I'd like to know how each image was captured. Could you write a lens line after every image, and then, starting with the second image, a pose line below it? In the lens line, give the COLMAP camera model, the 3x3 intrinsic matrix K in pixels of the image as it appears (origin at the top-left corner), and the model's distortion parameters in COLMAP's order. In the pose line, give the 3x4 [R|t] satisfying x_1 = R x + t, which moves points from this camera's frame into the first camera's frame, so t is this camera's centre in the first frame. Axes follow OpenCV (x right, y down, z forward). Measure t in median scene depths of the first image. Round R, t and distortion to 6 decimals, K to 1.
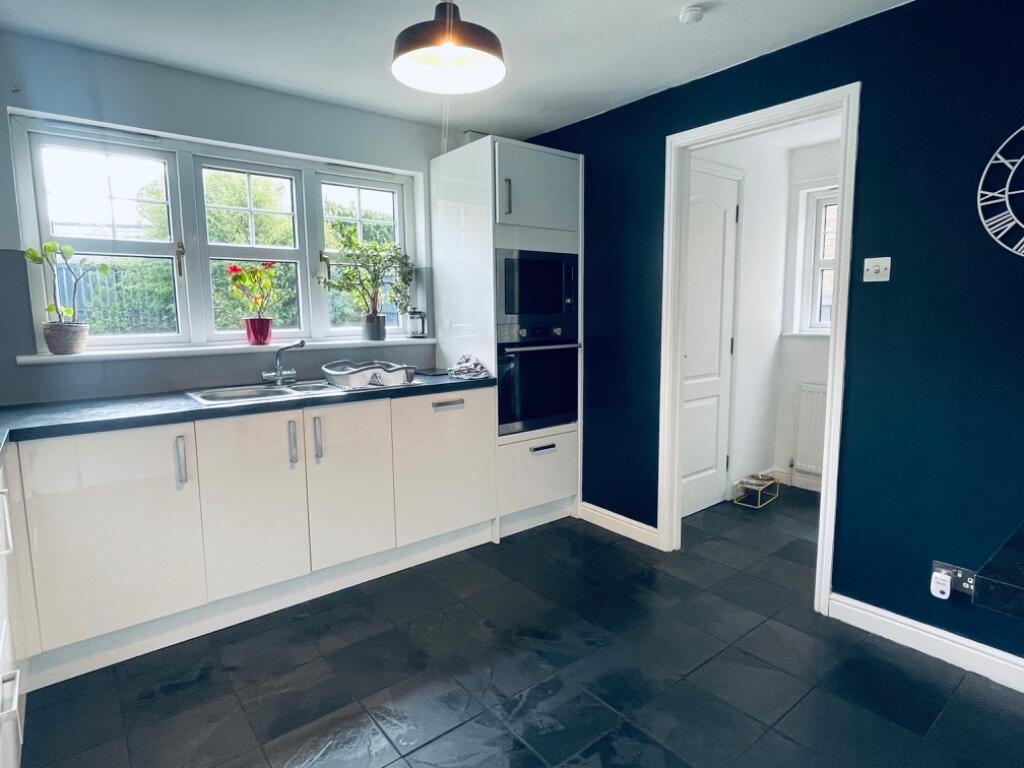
lens RADIAL K [[571.0, 0, 511.0], [0, 571.0, 381.8], [0, 0, 1]] dist [0.006856, 0.000079]
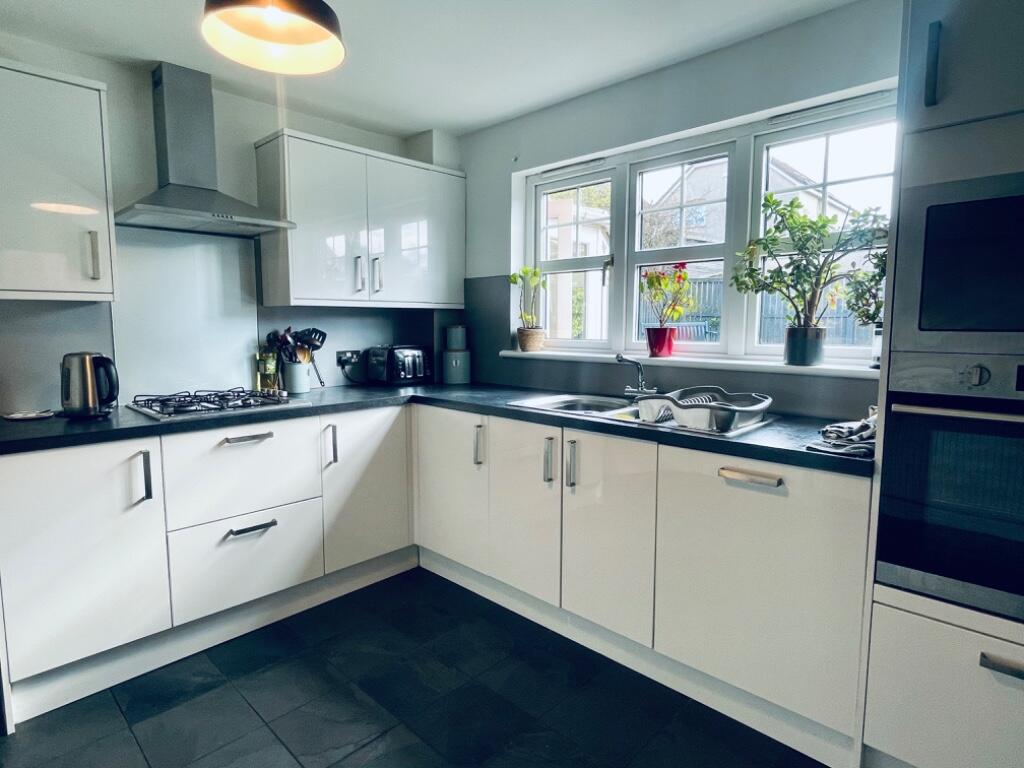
lens RADIAL K [[571.0, 0, 510.2], [0, 571.0, 383.7], [0, 0, 1]] dist [0.006856, 0.000079]
pose [[0.125567, 0.119587, -0.984851, 0.433601], [-0.124684, 0.986739, 0.103919, -0.090104], [0.984219, 0.109746, 0.138813, 0.666904]]
